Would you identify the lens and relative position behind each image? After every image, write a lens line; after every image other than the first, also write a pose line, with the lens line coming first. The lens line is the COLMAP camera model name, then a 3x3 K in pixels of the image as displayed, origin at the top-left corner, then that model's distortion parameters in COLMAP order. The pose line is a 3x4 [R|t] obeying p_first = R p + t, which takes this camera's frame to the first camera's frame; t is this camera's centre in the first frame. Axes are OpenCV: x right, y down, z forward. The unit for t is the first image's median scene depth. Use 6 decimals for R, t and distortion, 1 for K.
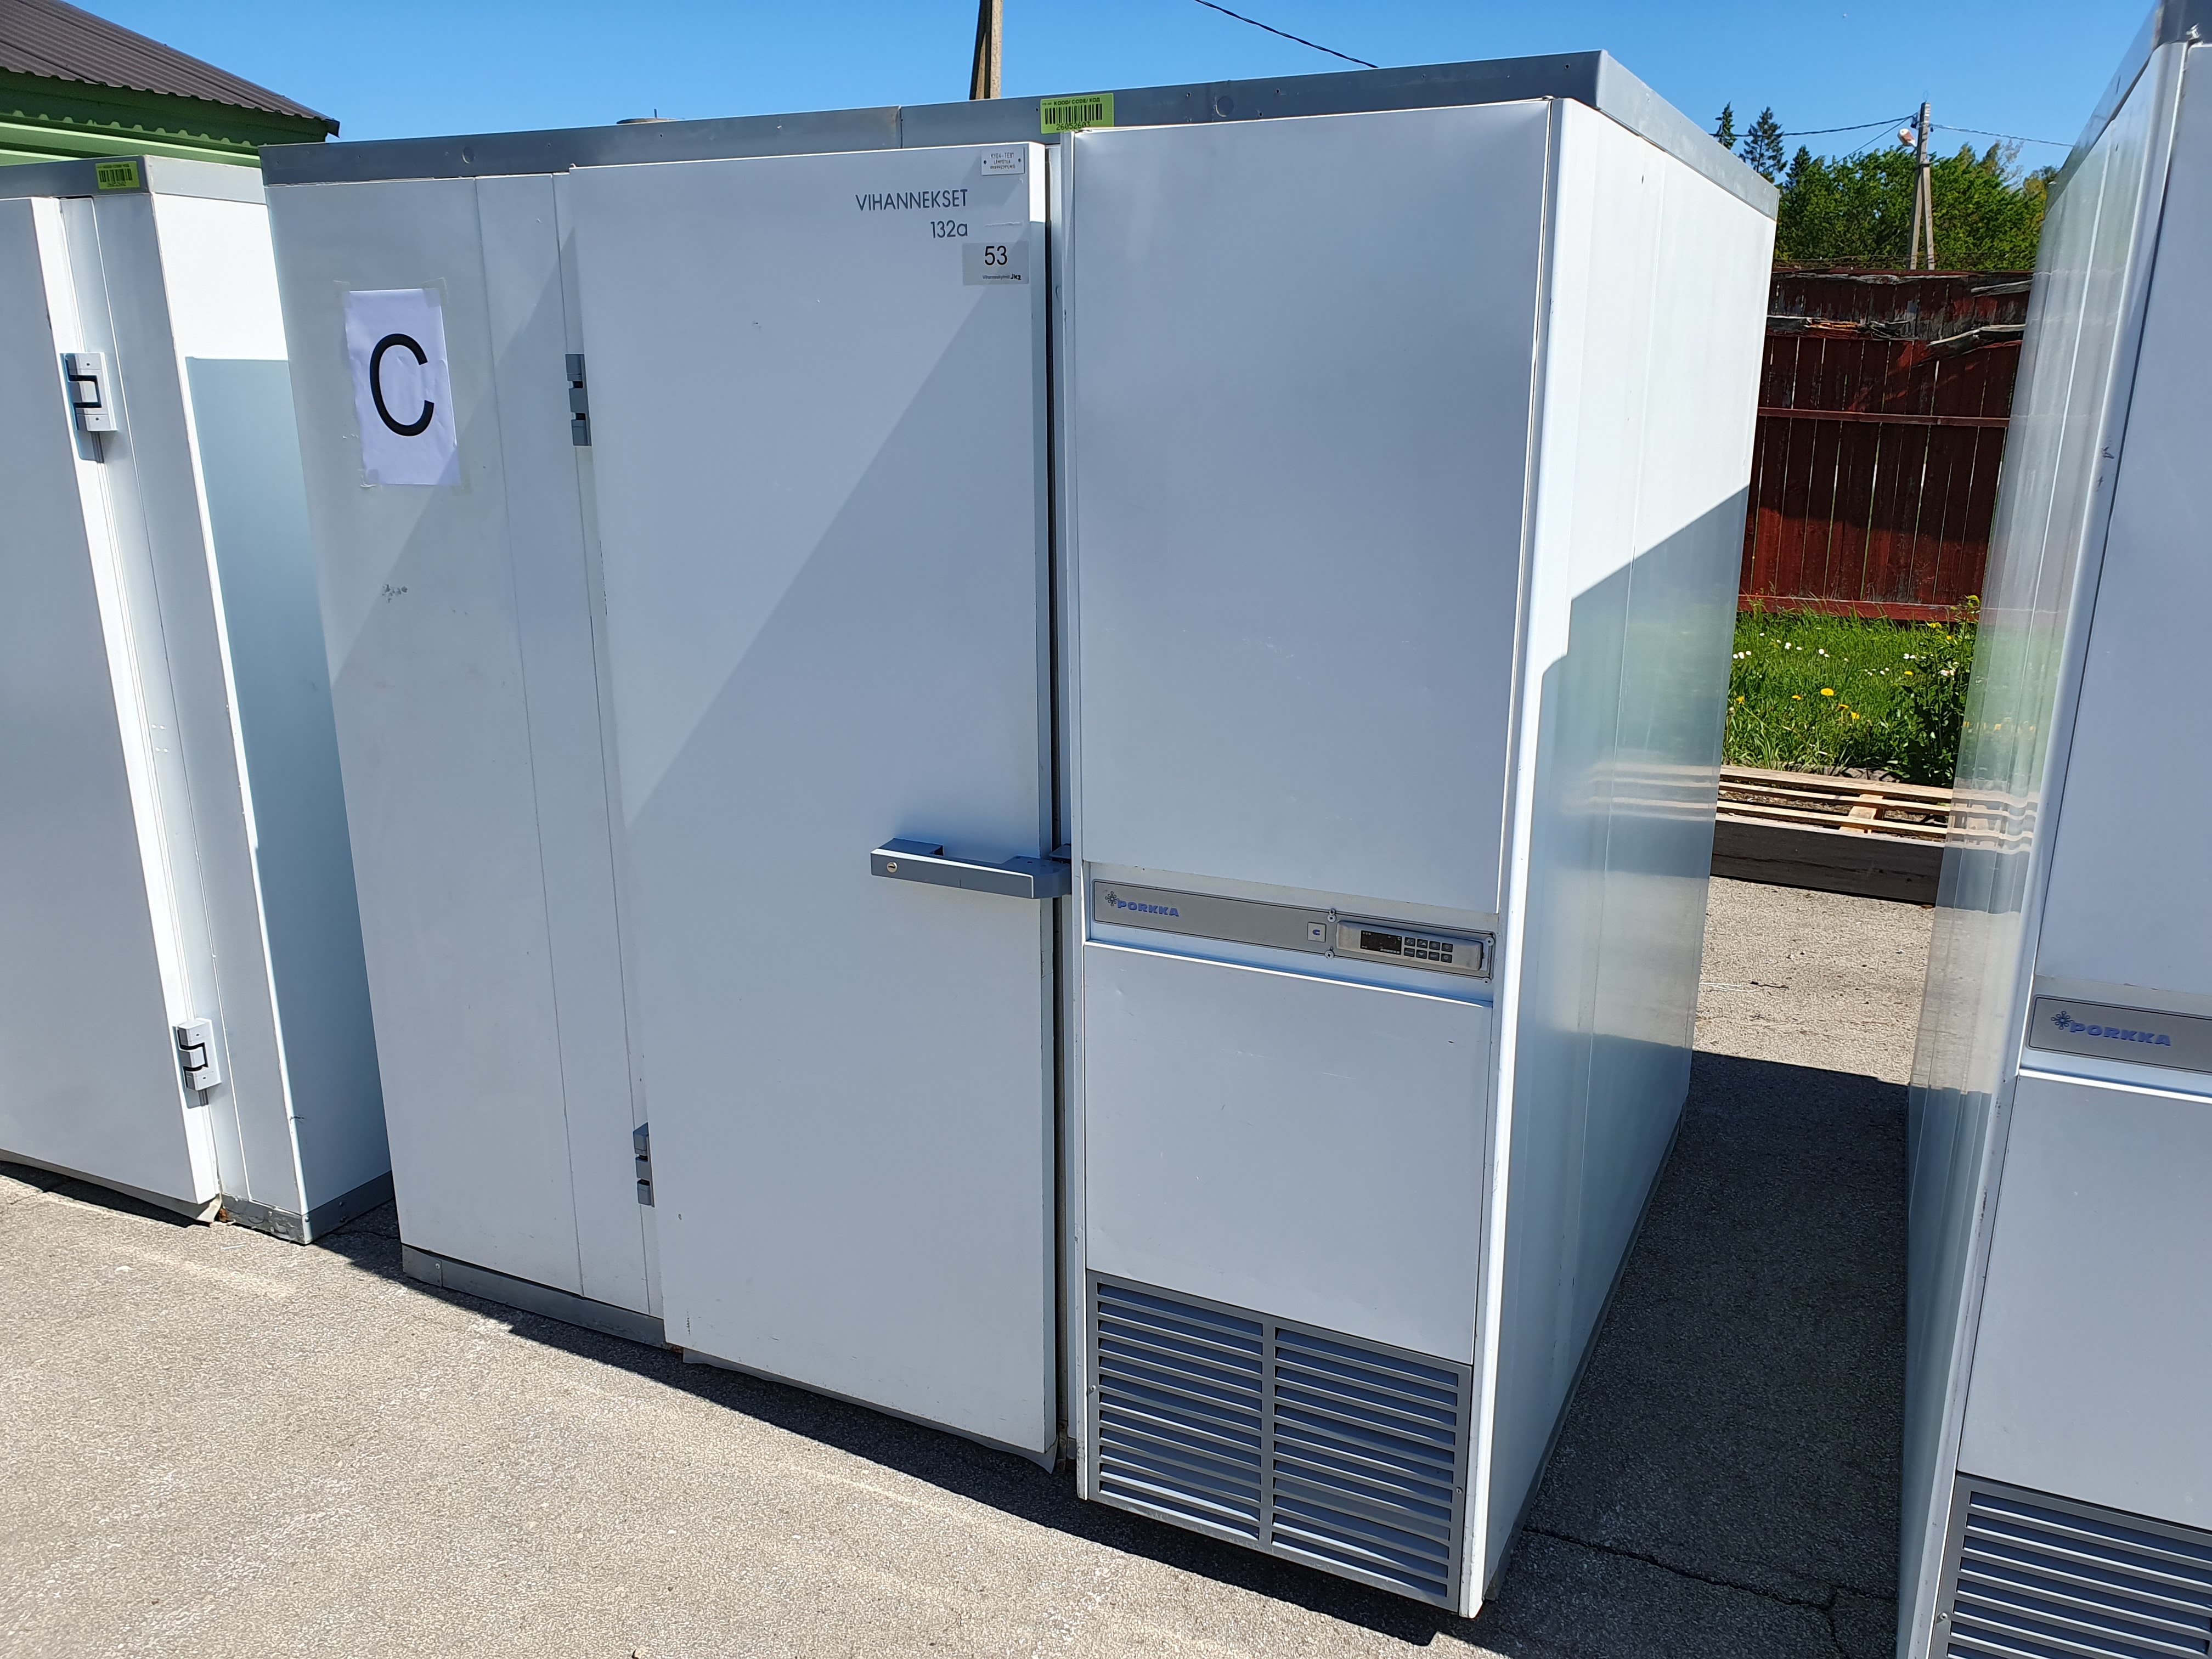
lens RADIAL K [[1715.9, 0, 1100.5], [0, 1715.9, 844.1], [0, 0, 1]] dist [-0.006792, 0.010561]
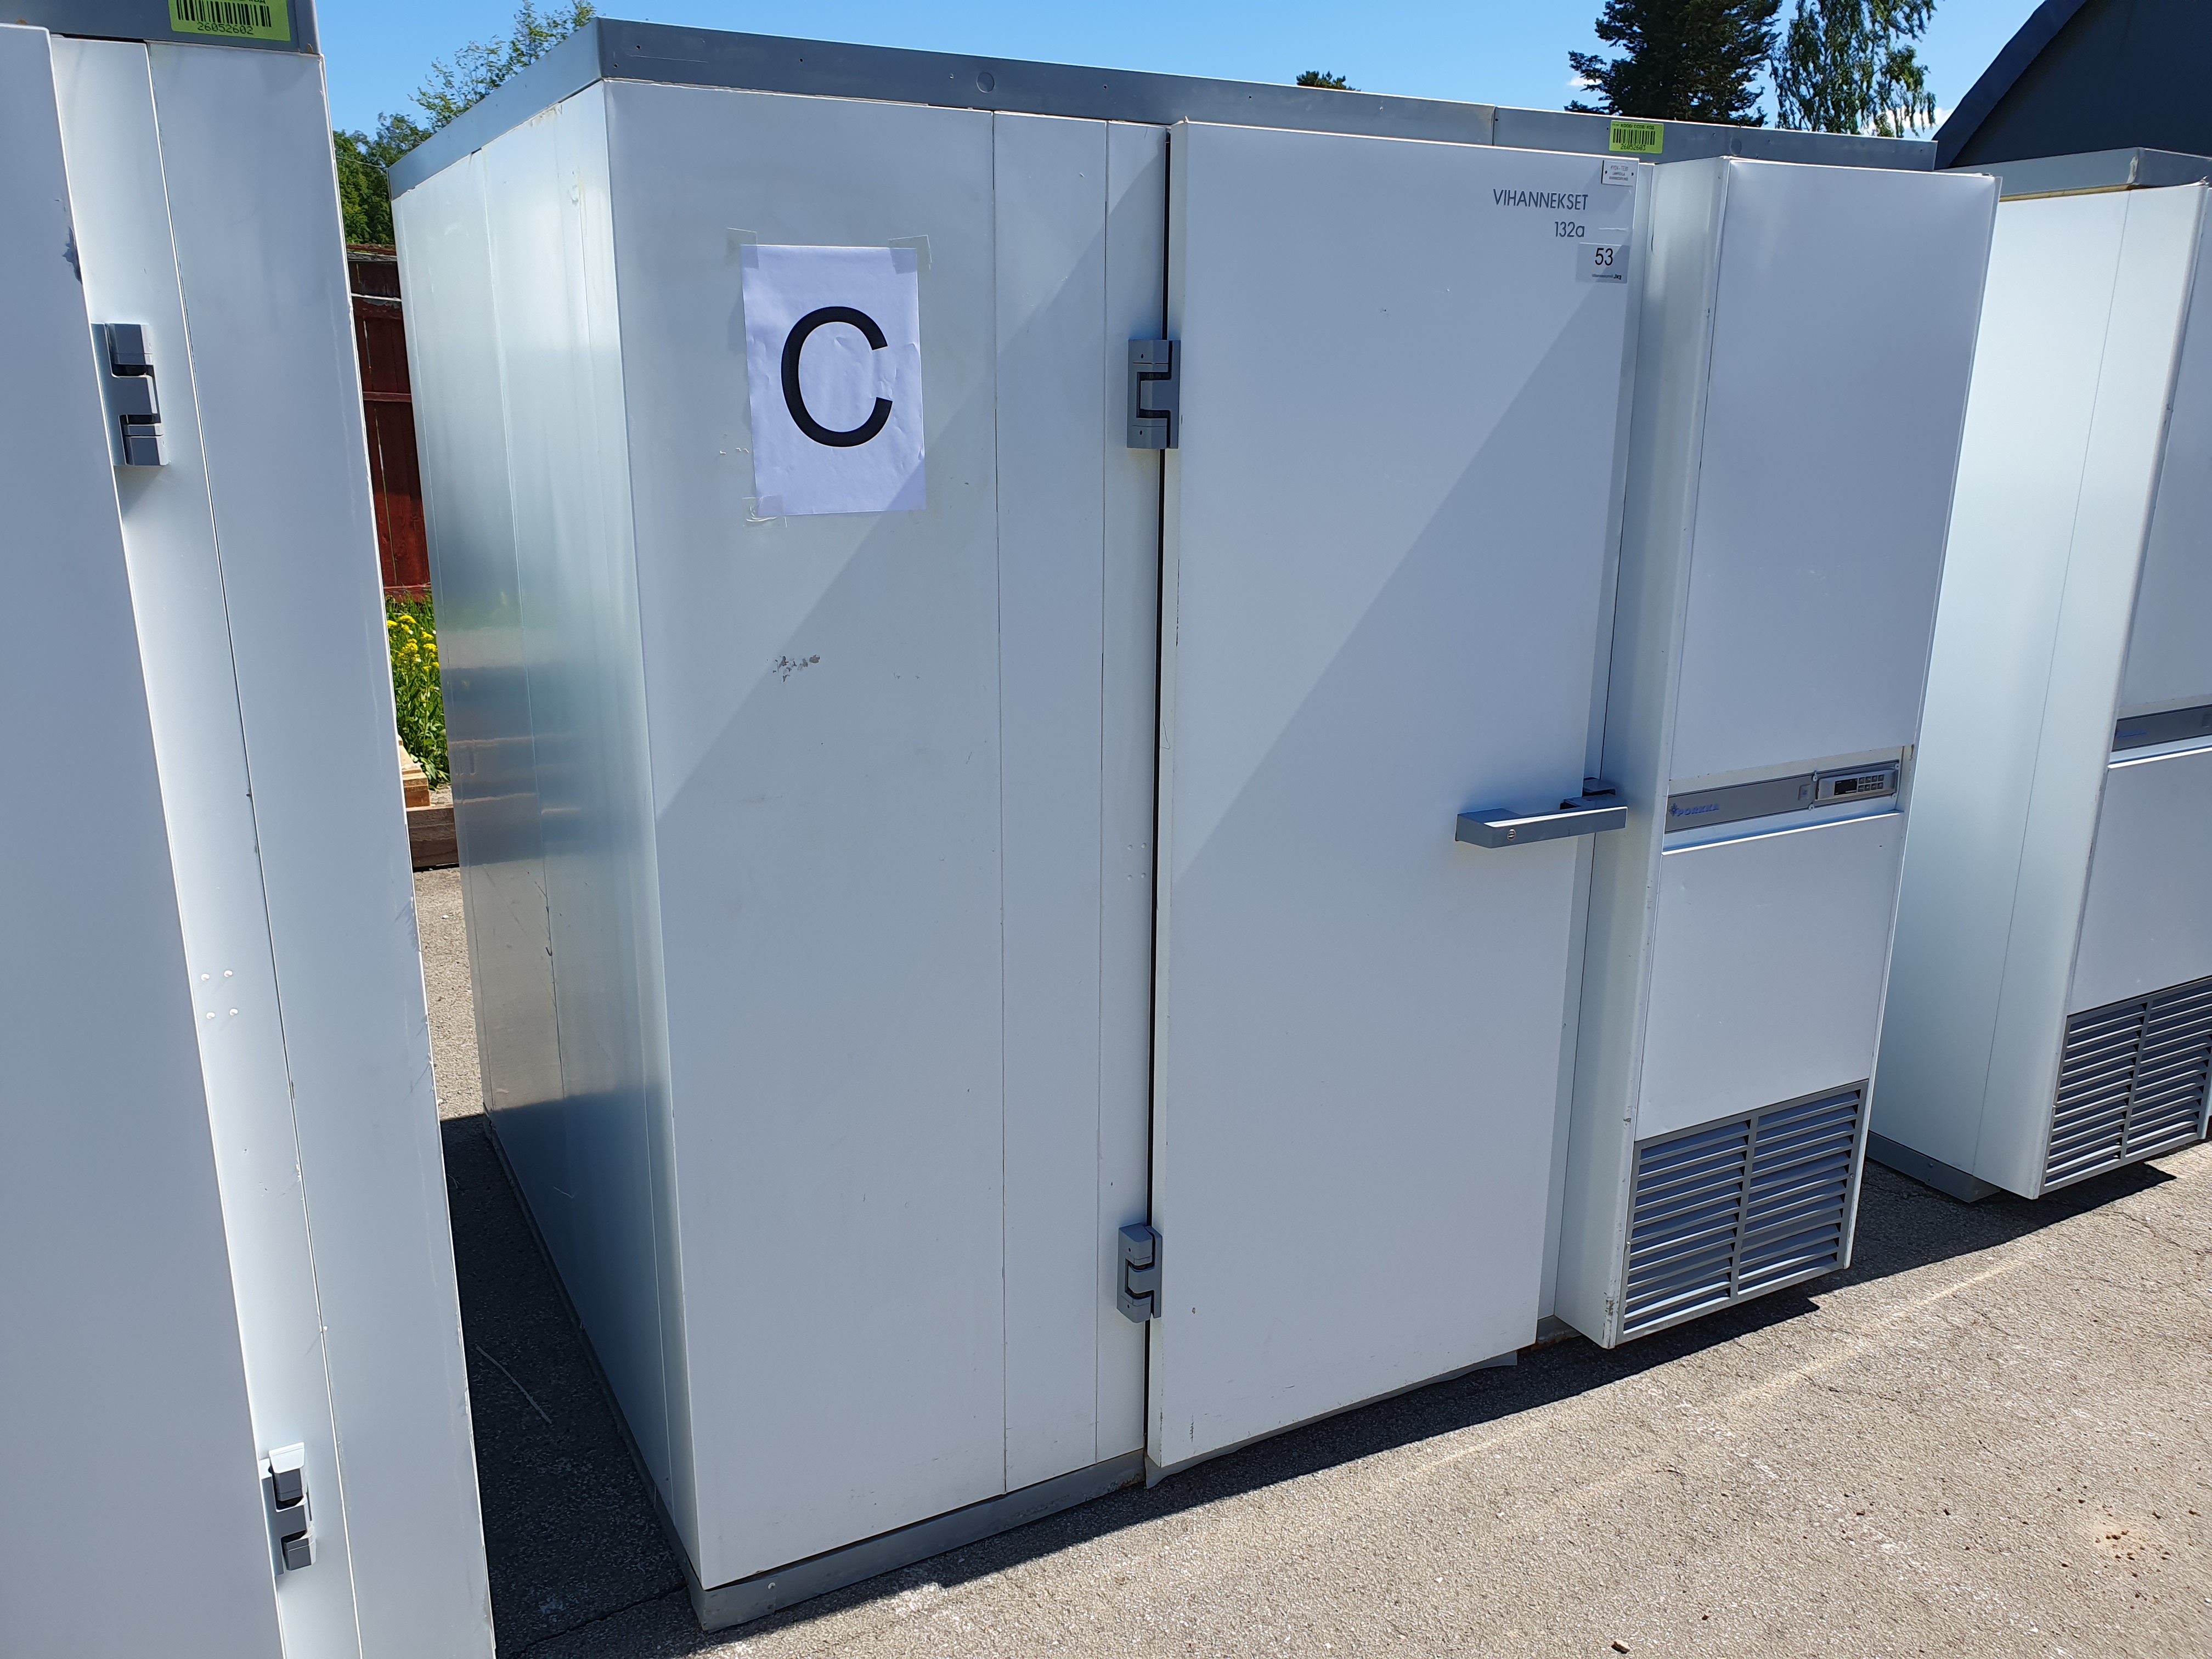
lens RADIAL K [[1715.9, 0, 1096.8], [0, 1715.9, 820.0], [0, 0, 1]] dist [-0.006792, 0.010561]
pose [[0.595997, -0.206689, 0.775930, -1.012745], [0.210808, 0.972685, 0.097176, -0.140901], [-0.774821, 0.105655, 0.623289, 0.510984]]
